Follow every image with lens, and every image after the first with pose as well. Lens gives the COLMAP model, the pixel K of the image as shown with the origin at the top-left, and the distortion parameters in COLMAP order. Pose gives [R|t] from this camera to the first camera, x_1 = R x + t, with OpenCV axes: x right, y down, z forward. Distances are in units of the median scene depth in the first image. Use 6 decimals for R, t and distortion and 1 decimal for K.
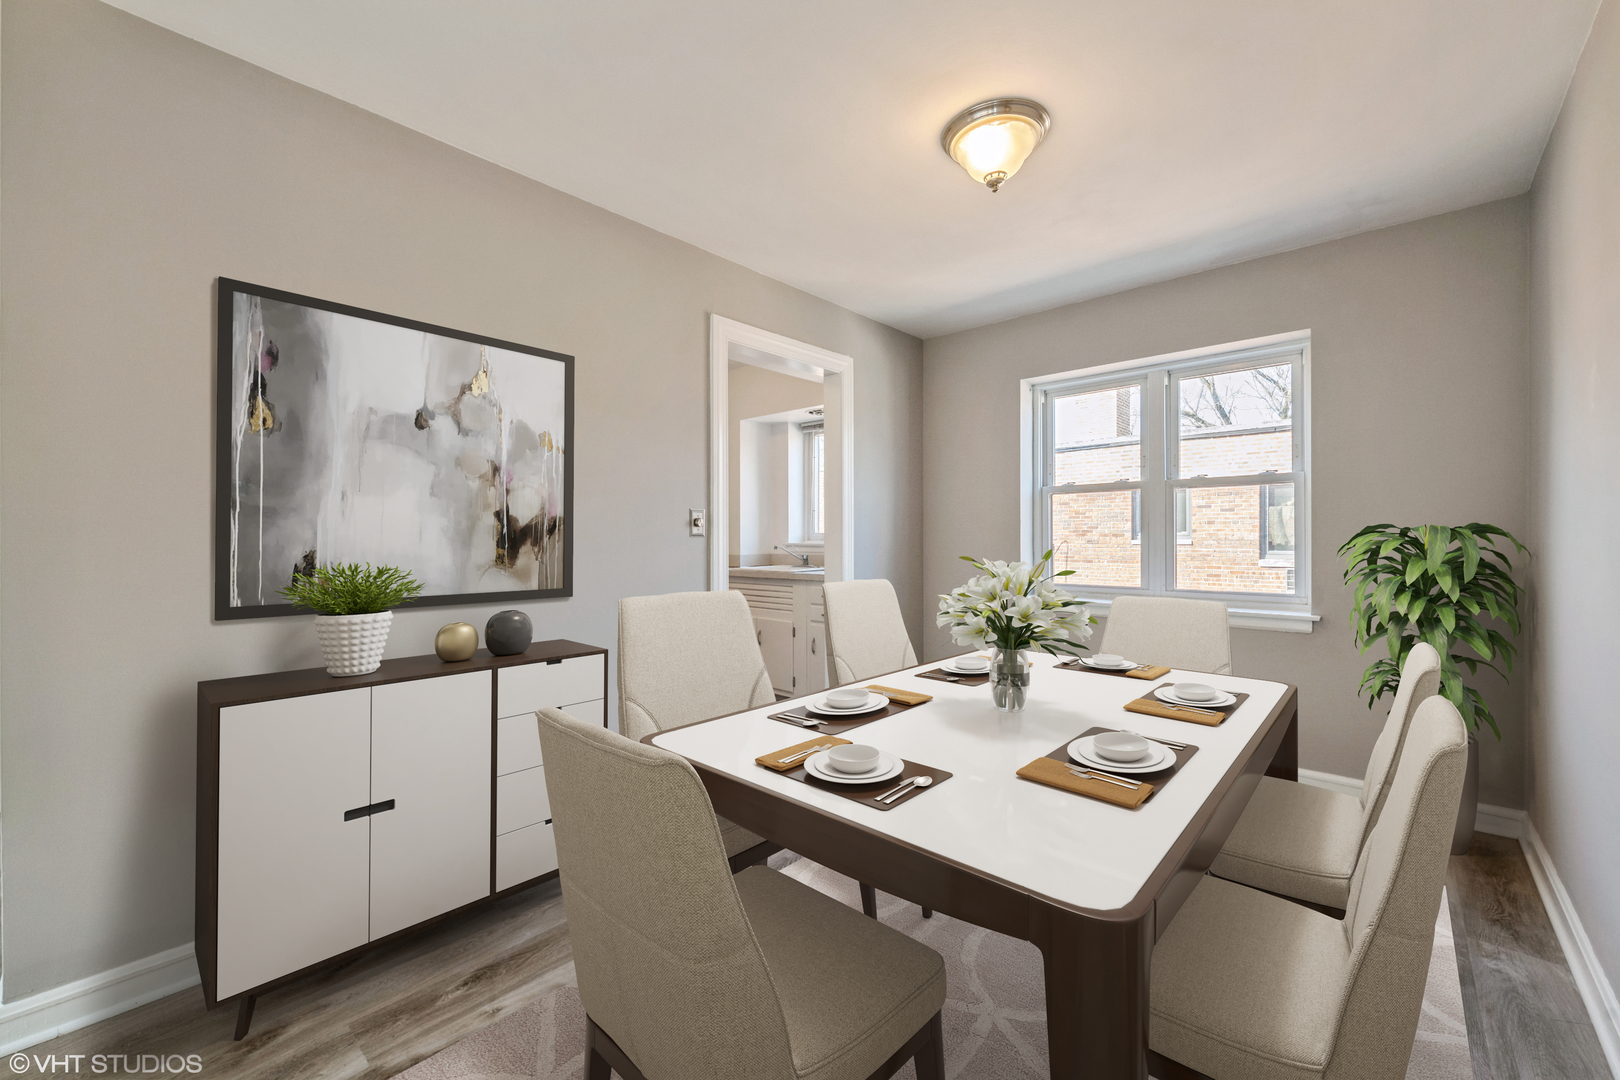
lens RADIAL K [[648.5, 0, 811.7], [0, 648.5, 535.1], [0, 0, 1]] dist [0.002185, 0.000160]
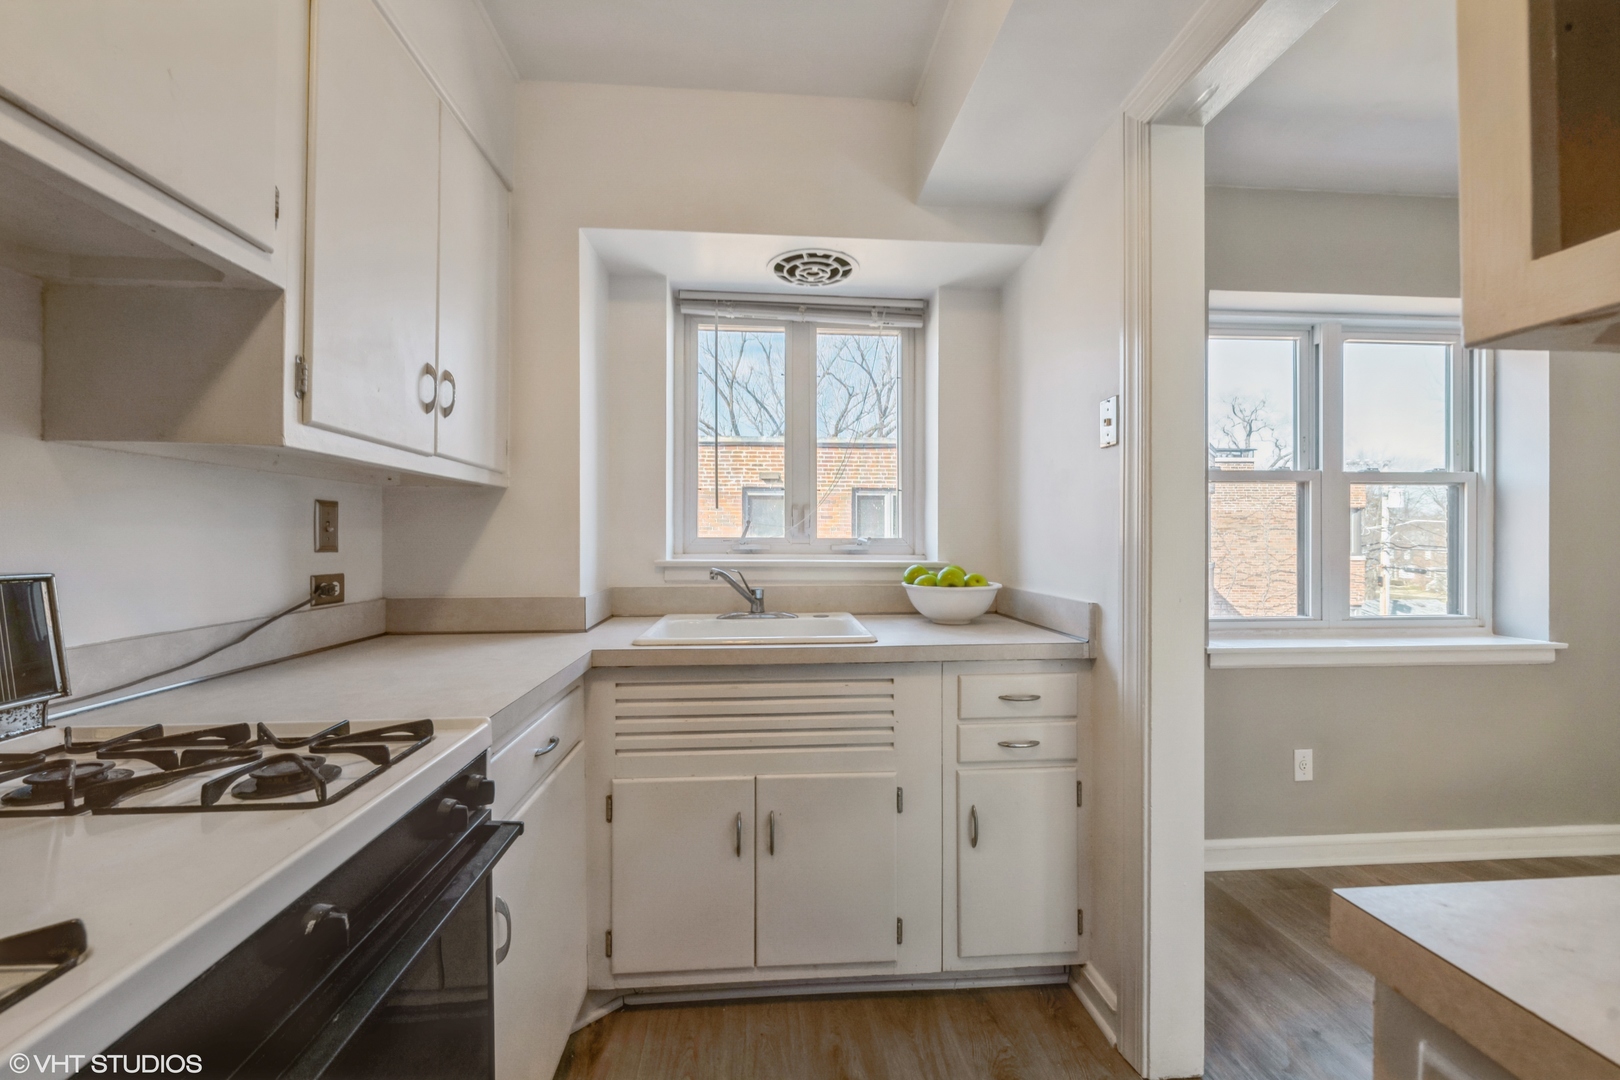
lens RADIAL K [[648.5, 0, 811.7], [0, 648.5, 535.1], [0, 0, 1]] dist [0.002185, 0.000160]
pose [[0.679077, 0.004475, 0.734054, -0.295561], [-0.004595, 0.999988, -0.001845, -0.005310], [-0.734053, -0.002120, 0.679089, 0.668918]]
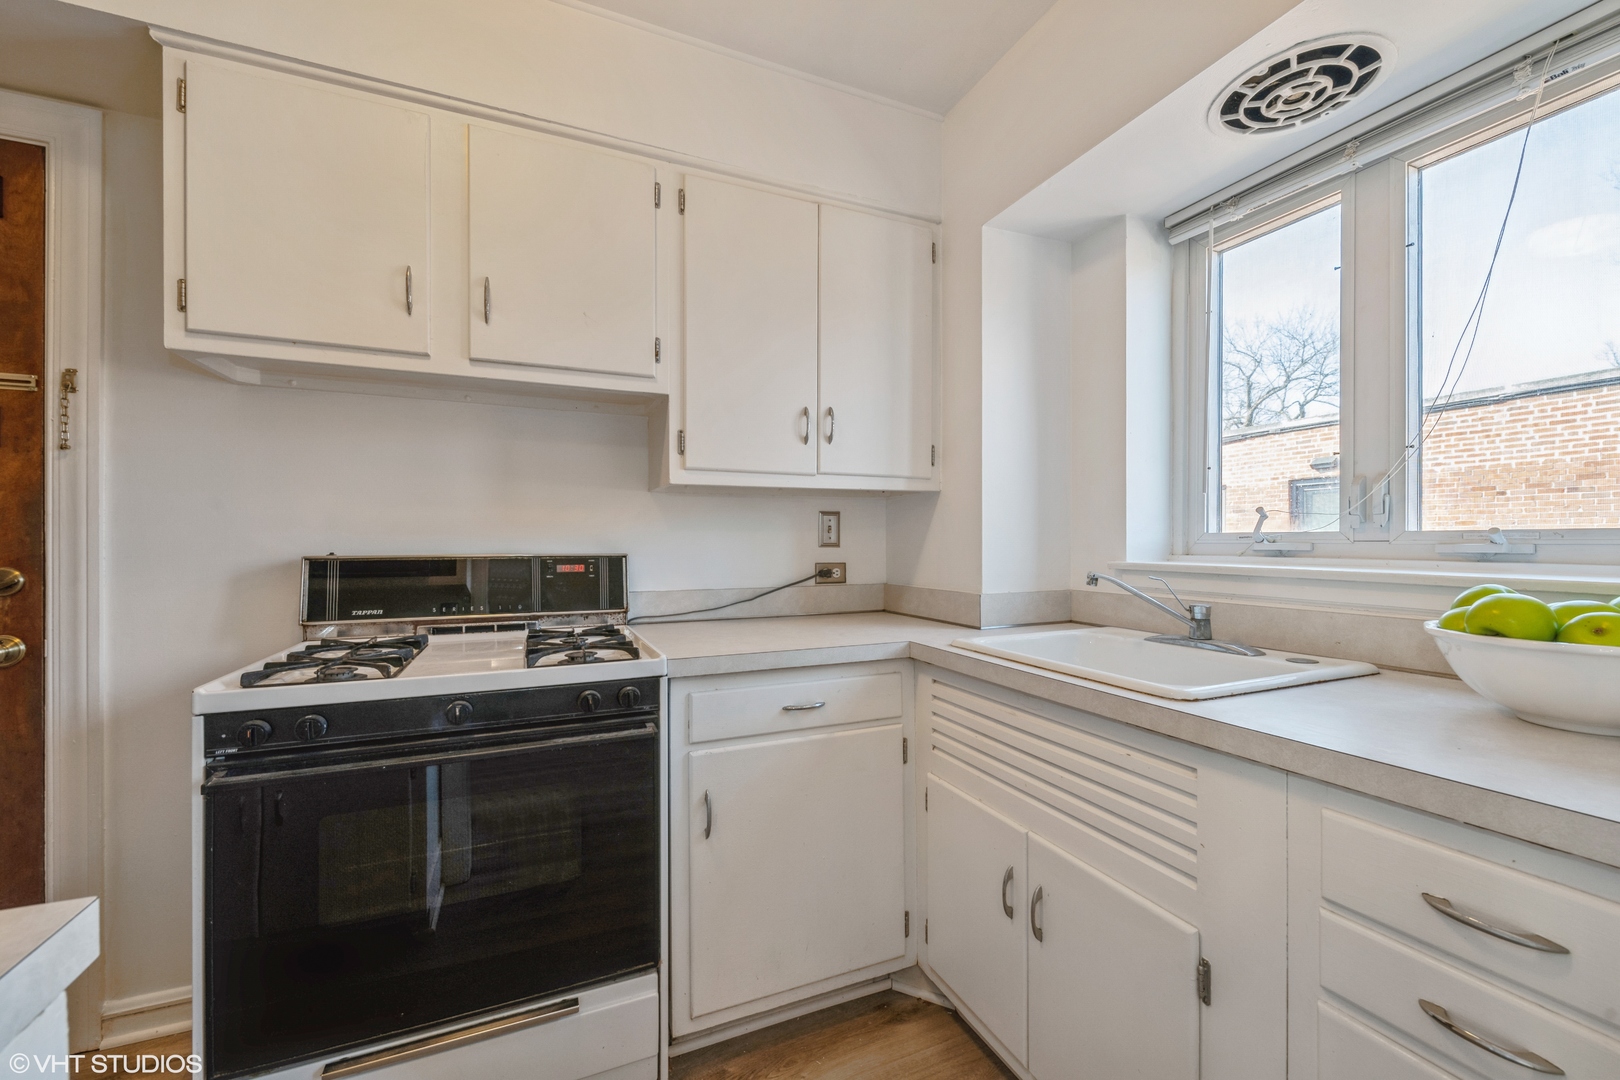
lens RADIAL K [[651.5, 0, 810.0], [0, 651.5, 540.0], [0, 0, 1]] dist [0.001501, 0.000124]
pose [[0.911366, -0.005829, -0.411555, -0.049538], [0.007556, 0.999968, 0.002569, -0.002714], [0.411527, -0.005452, 0.911381, 0.637535]]
